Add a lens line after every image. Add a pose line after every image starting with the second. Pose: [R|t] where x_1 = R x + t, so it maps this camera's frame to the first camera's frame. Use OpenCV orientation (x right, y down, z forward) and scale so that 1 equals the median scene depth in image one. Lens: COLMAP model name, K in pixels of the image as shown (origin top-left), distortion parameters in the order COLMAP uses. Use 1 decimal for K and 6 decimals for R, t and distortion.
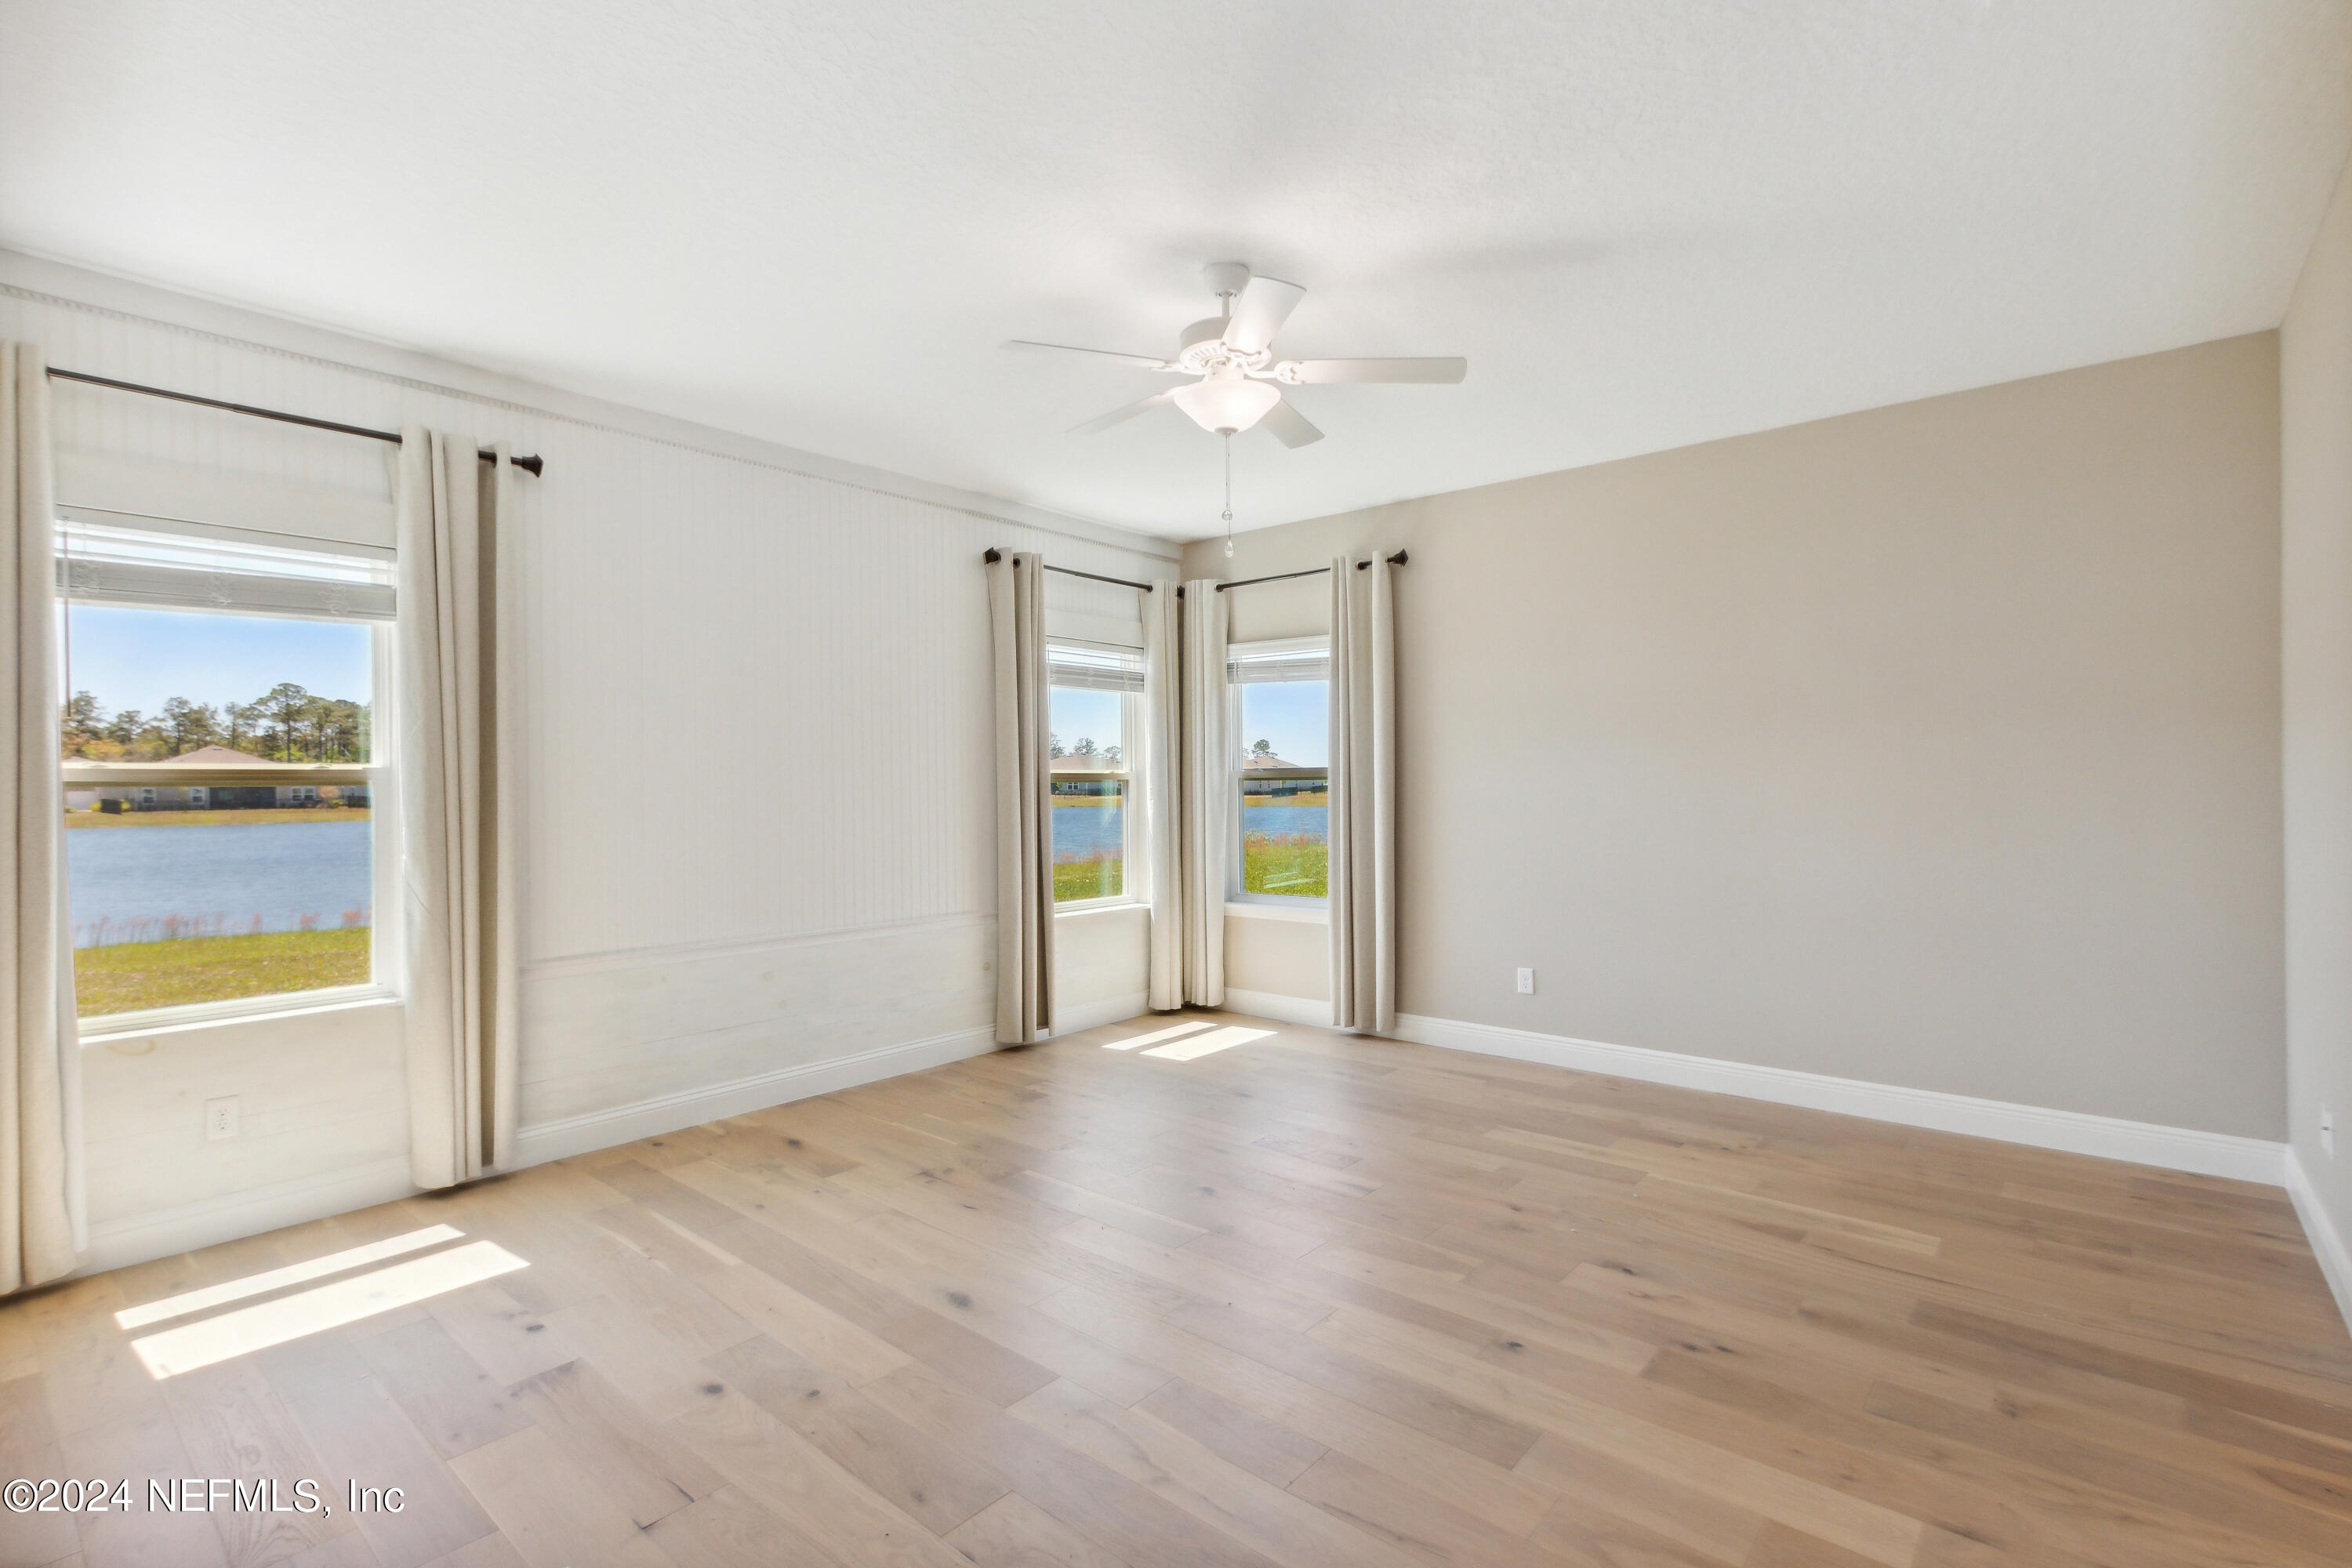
lens RADIAL K [[1084.4, 0, 1176.0], [0, 1084.4, 784.0], [0, 0, 1]] dist [-0.011399, 0.000092]
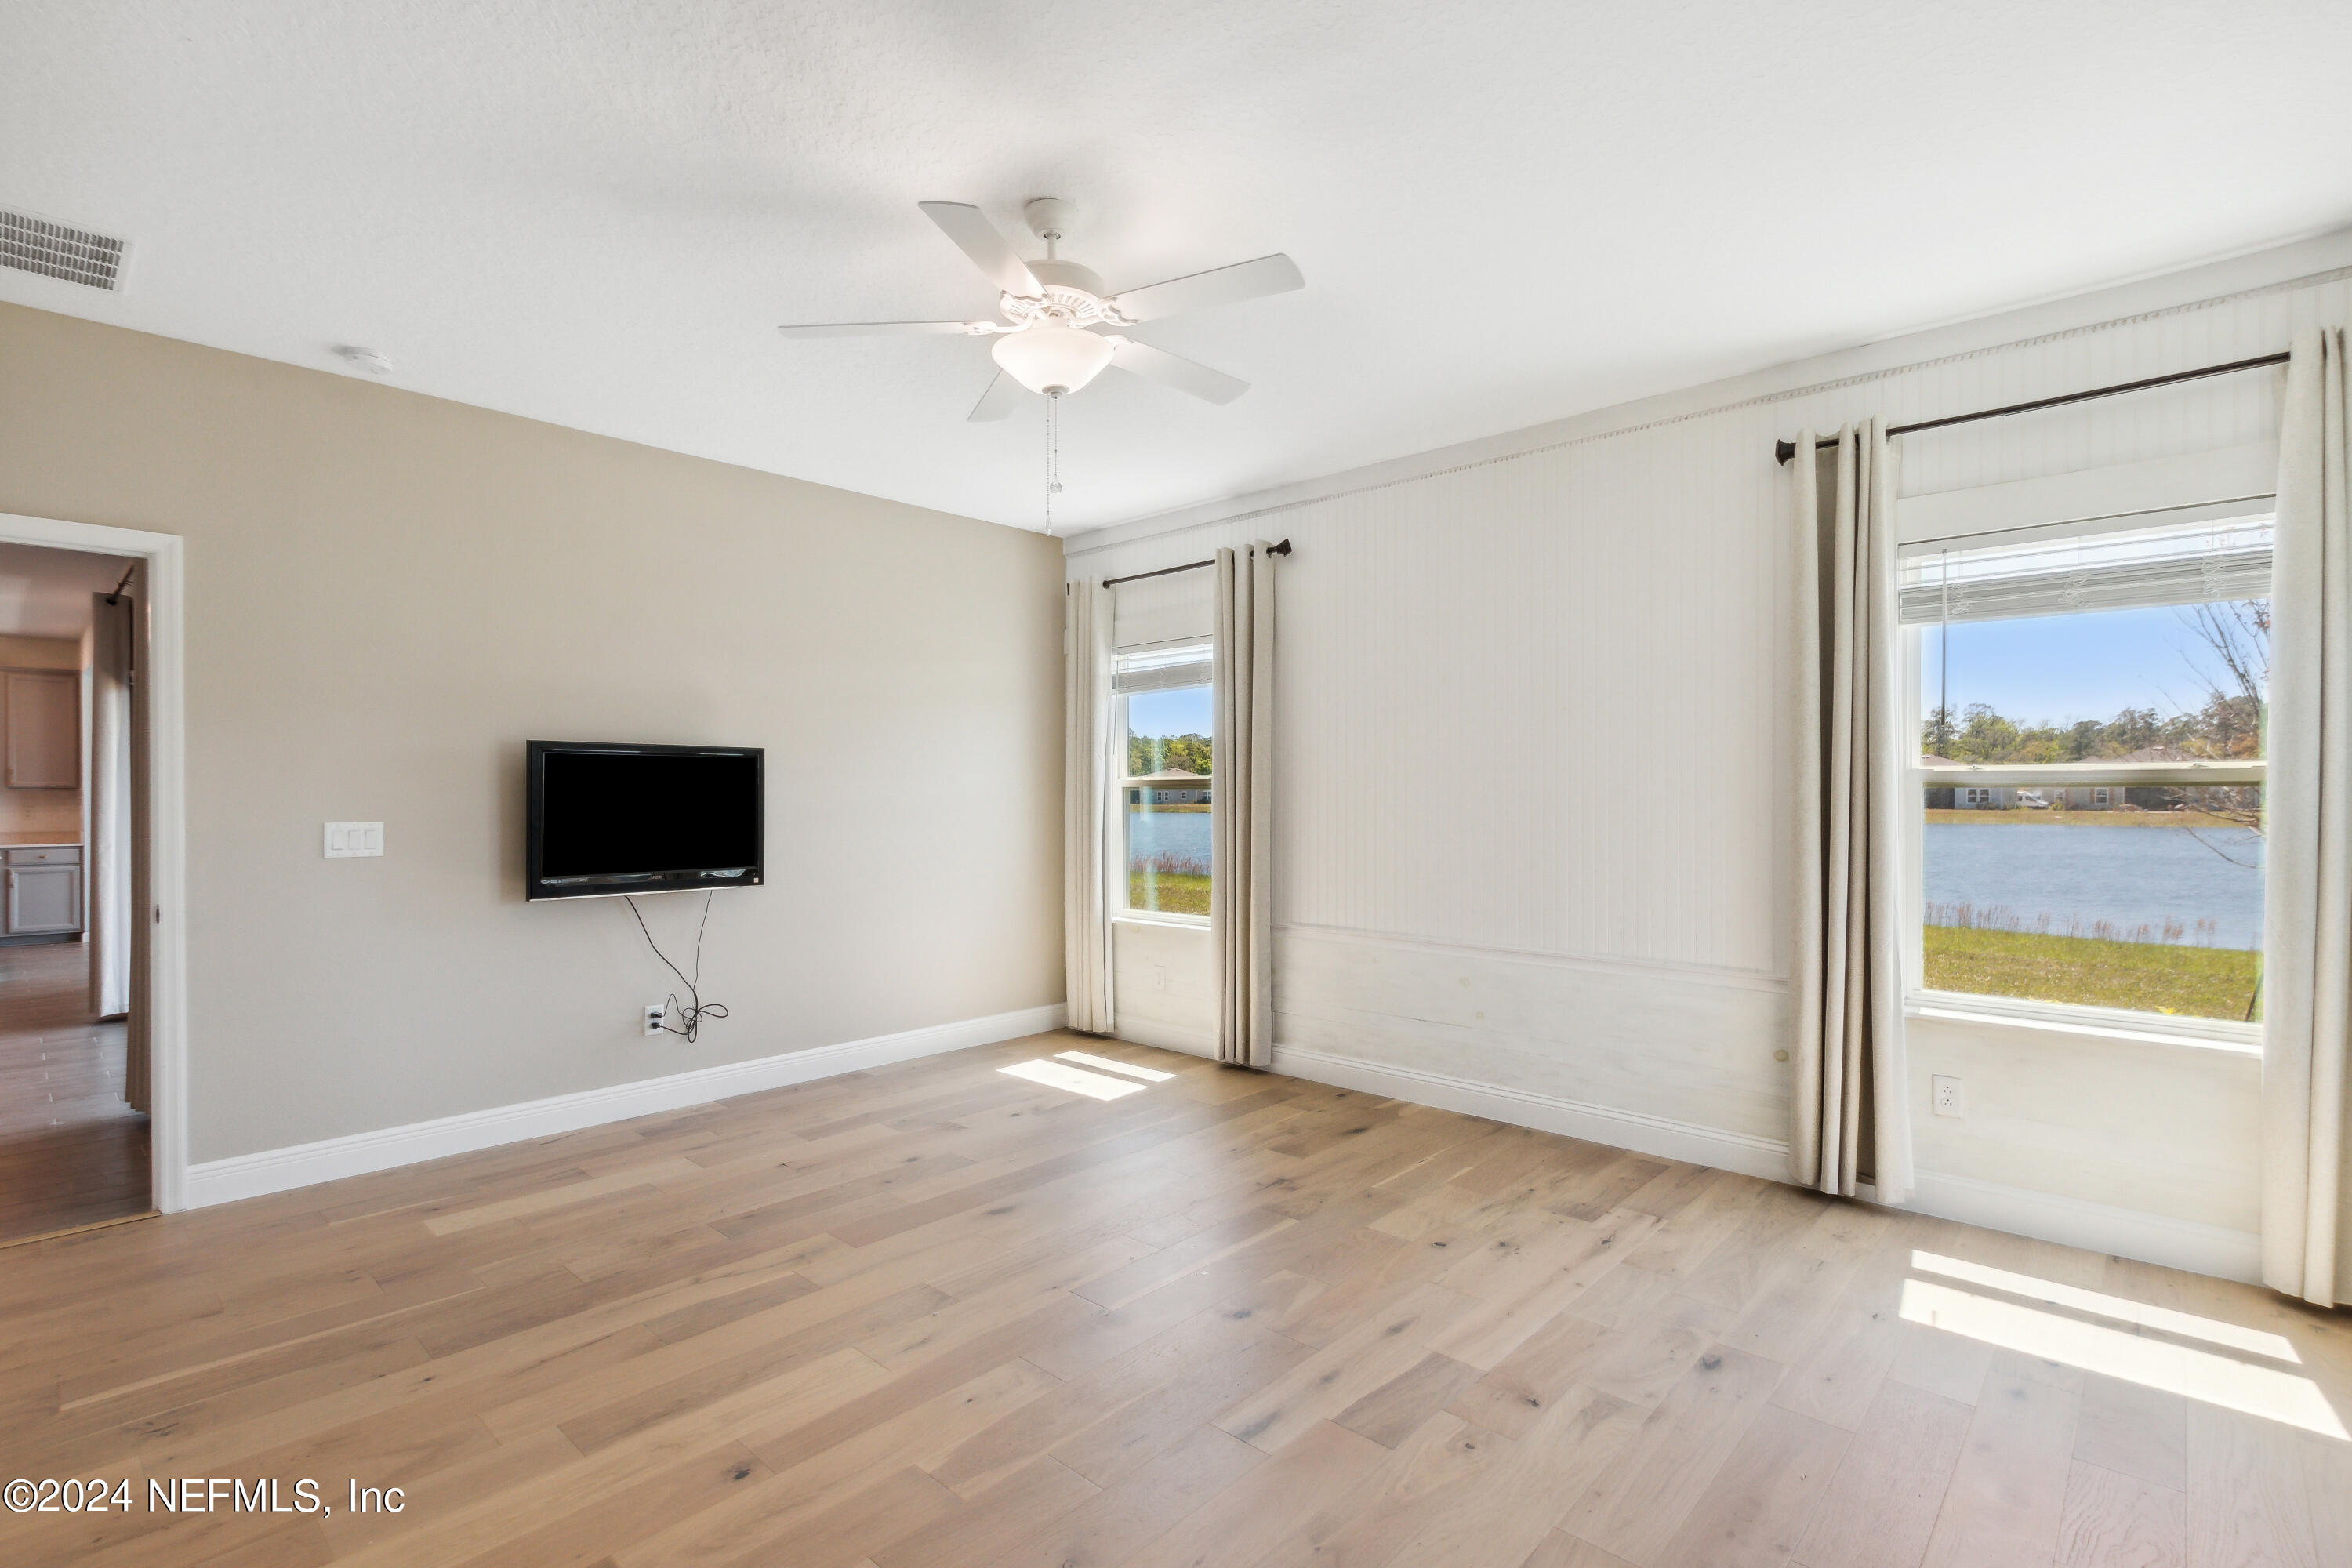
lens RADIAL K [[1110.3, 0, 1172.2], [0, 1110.3, 791.4], [0, 0, 1]] dist [0.012945, -0.000770]
pose [[-0.047886, 0.006960, -0.998829, 0.656626], [0.001842, 0.999975, 0.006880, -0.005012], [0.998851, -0.001511, -0.047898, 0.783023]]
